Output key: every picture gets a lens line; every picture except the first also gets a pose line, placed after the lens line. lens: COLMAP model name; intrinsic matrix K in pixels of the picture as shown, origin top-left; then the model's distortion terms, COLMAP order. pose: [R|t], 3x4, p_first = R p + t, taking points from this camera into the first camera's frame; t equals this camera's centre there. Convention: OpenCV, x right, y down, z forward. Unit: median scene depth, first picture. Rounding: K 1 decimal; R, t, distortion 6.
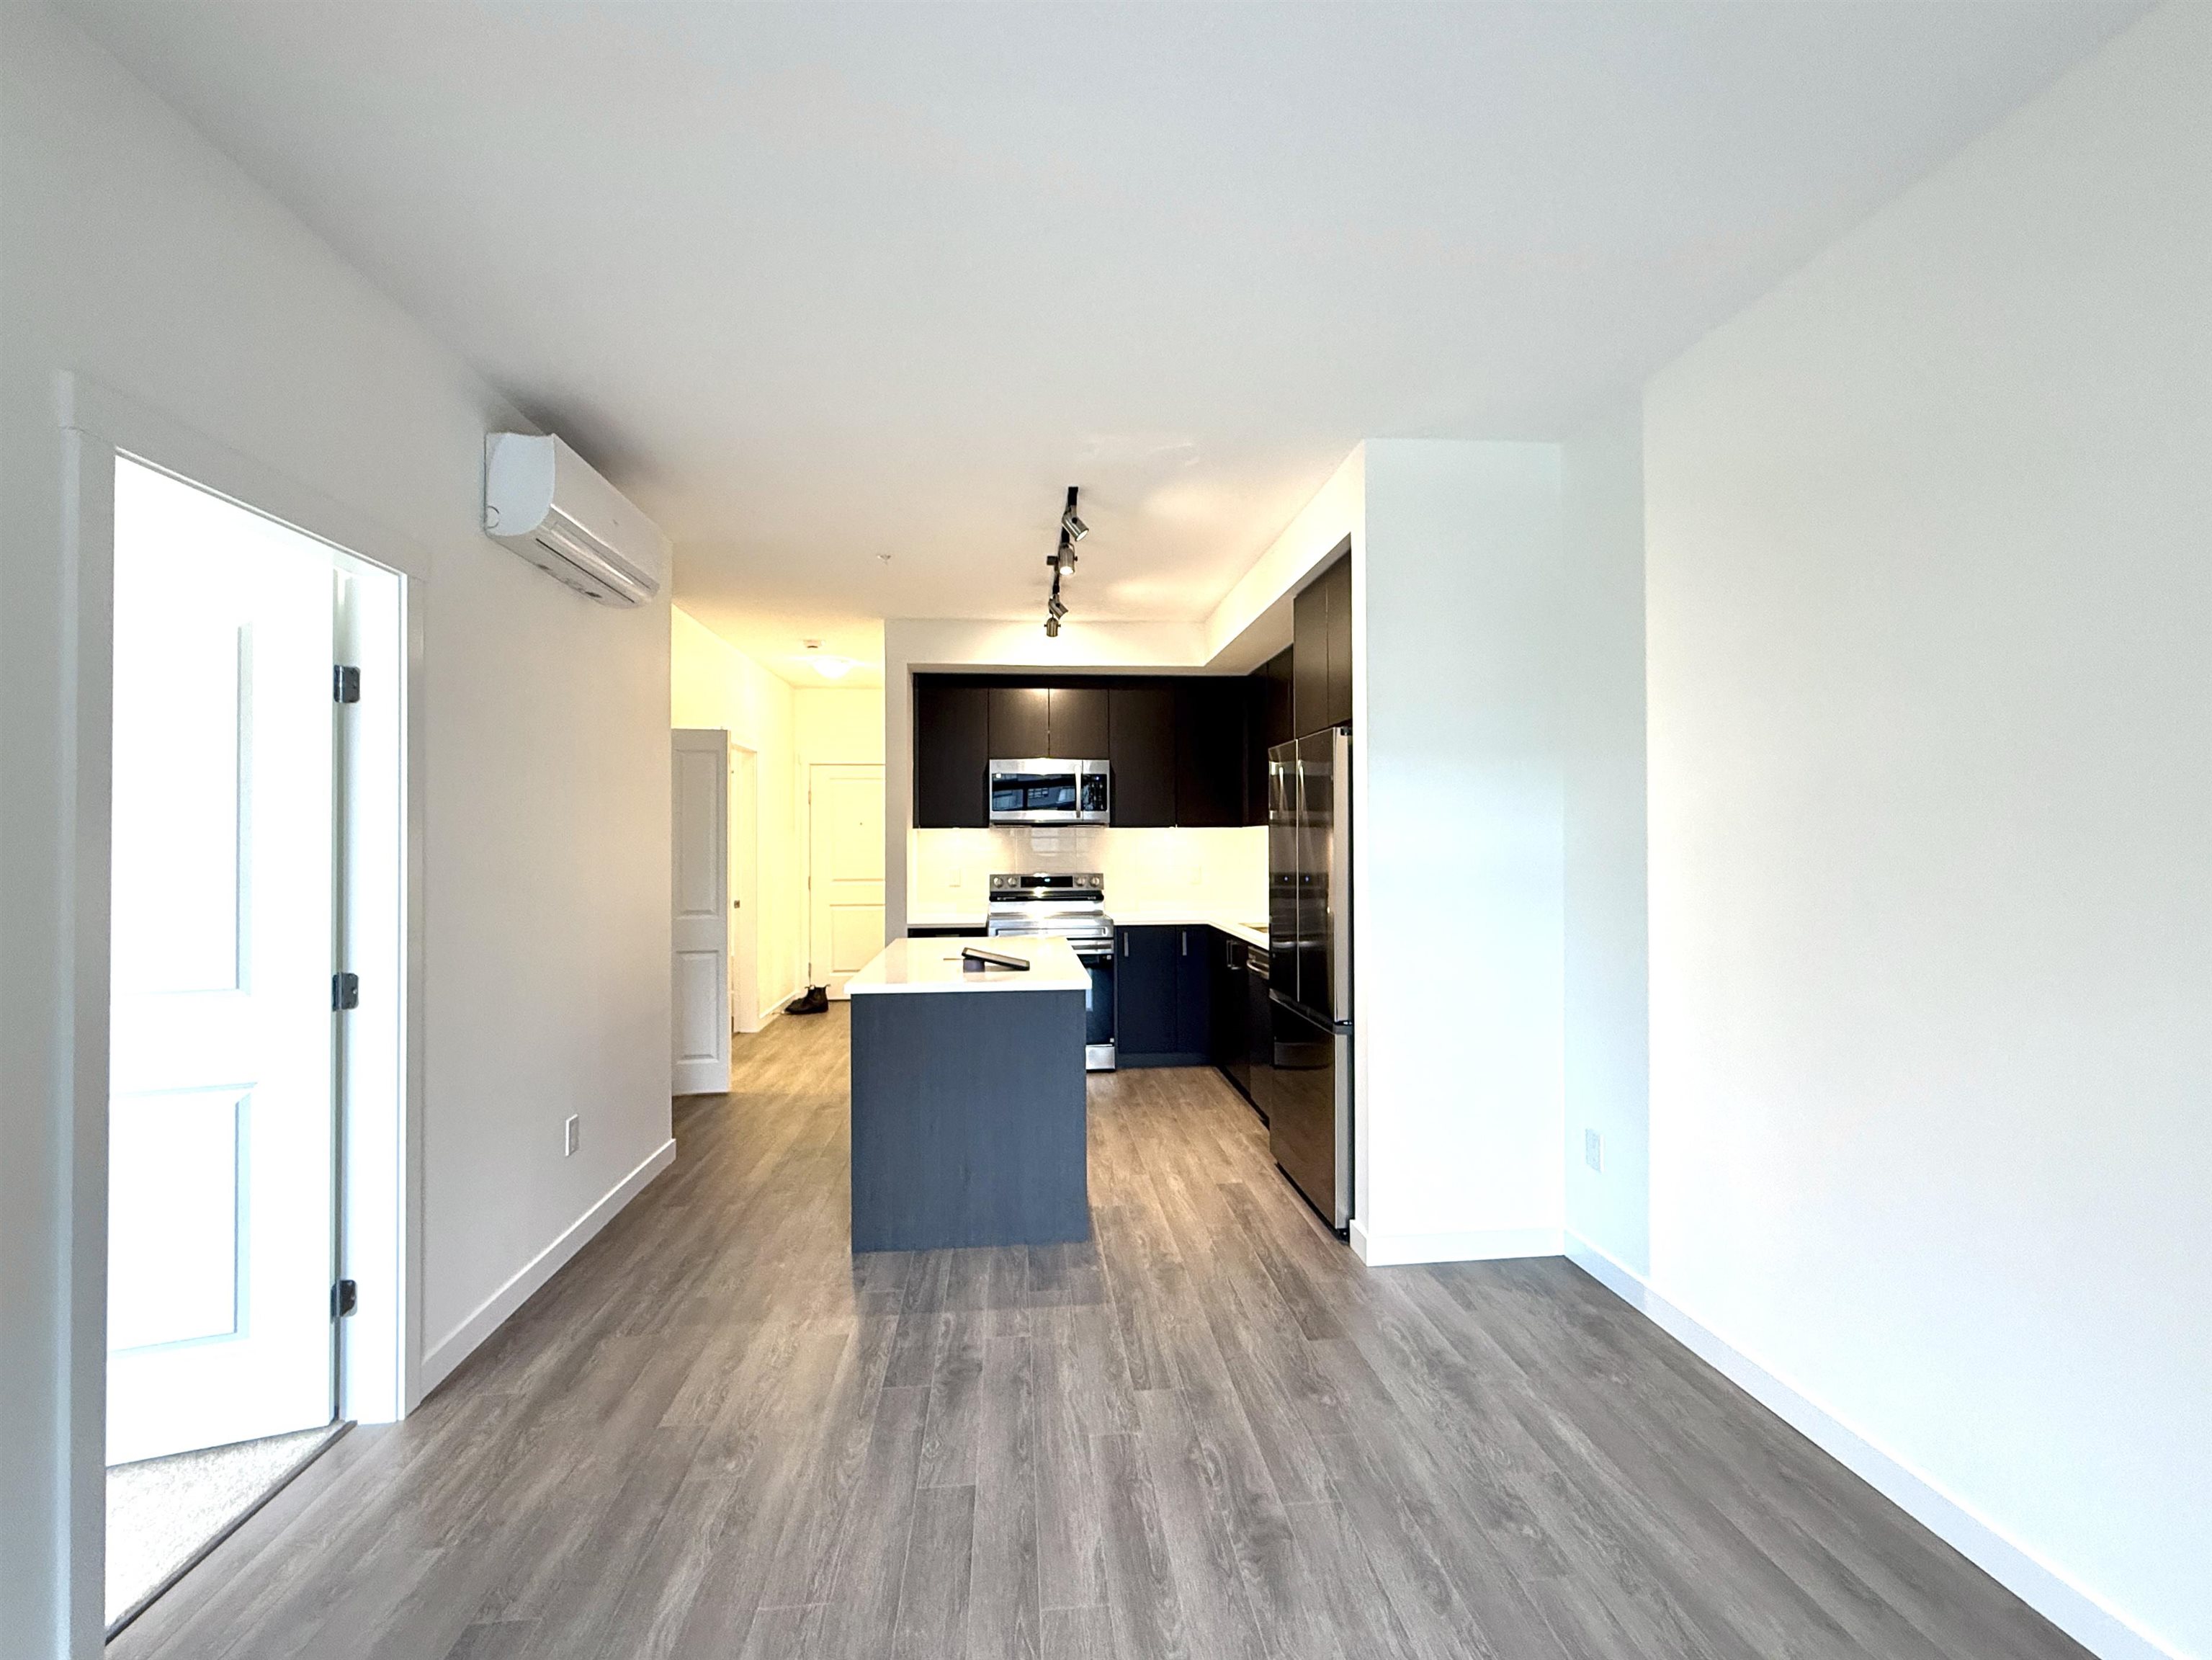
lens RADIAL K [[975.8, 0, 1106.0], [0, 975.8, 830.0], [0, 0, 1]] dist [0.000383, 0.000091]
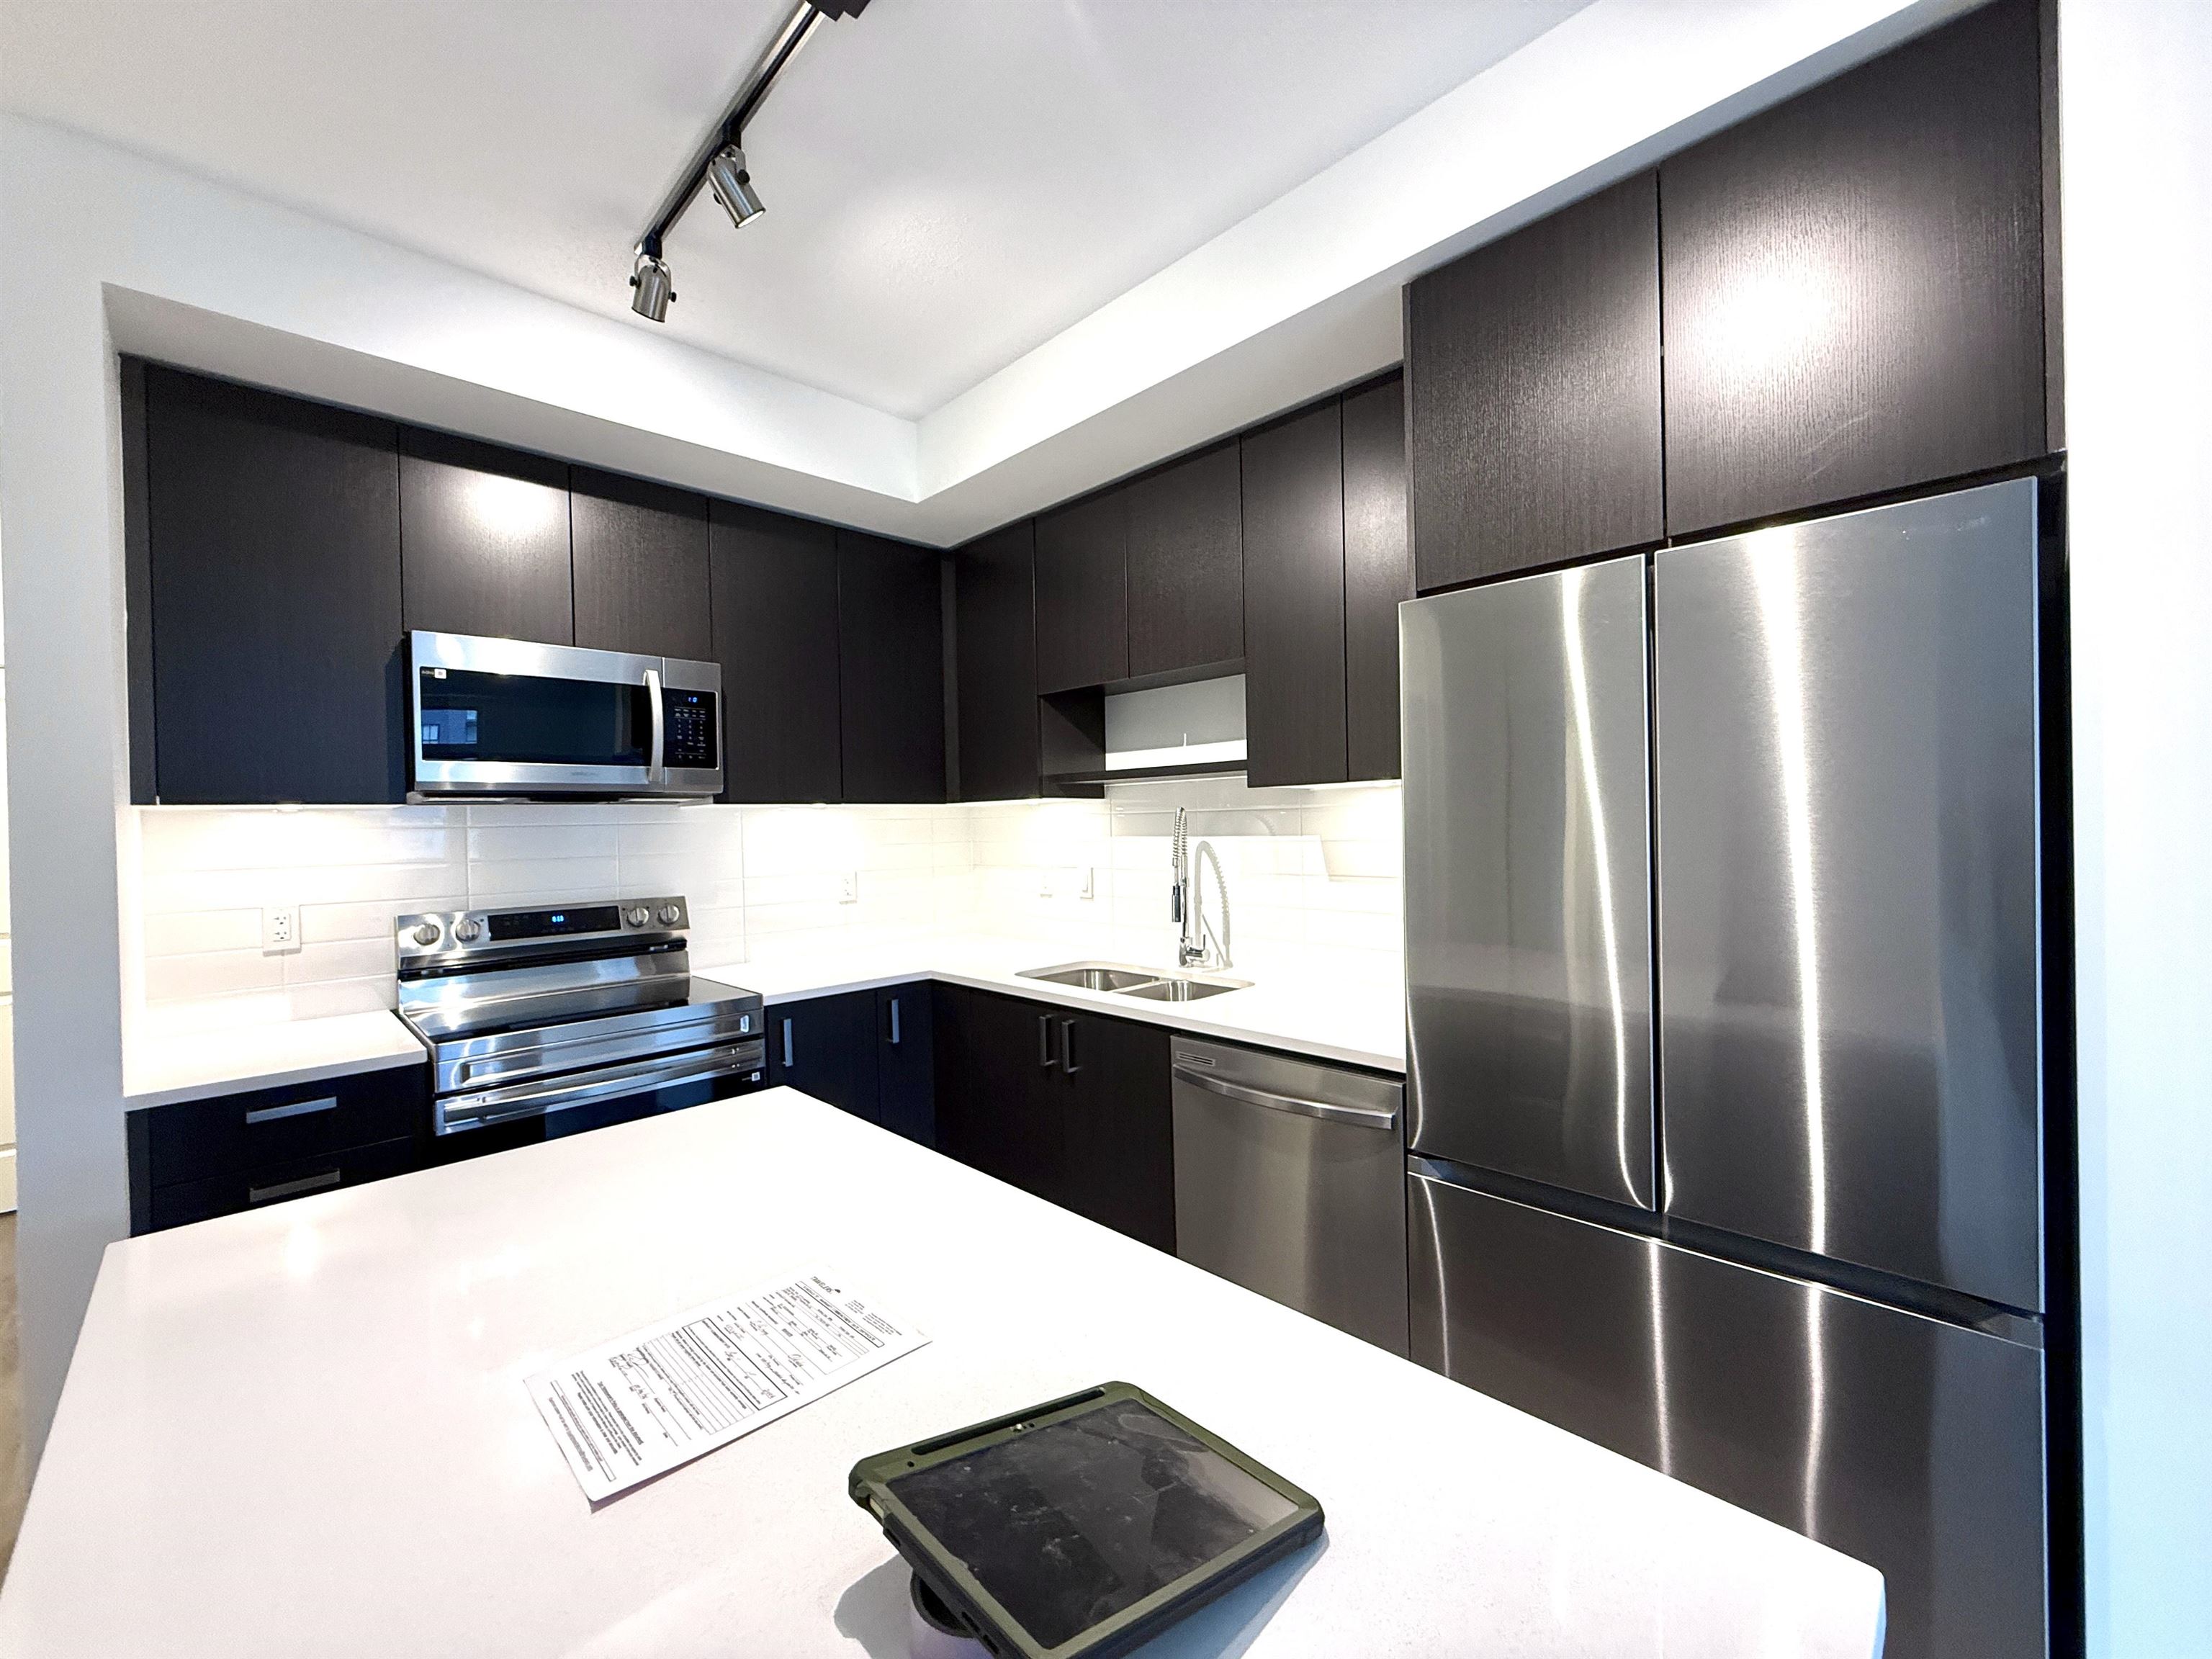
lens RADIAL K [[887.1, 0, 1128.6], [0, 887.1, 822.0], [0, 0, 1]] dist [-0.007520, 0.000060]
pose [[0.776728, -0.011345, 0.629734, -0.116771], [0.011207, 0.999928, 0.004191, 0.007108], [-0.629737, 0.003802, 0.776799, 0.528520]]
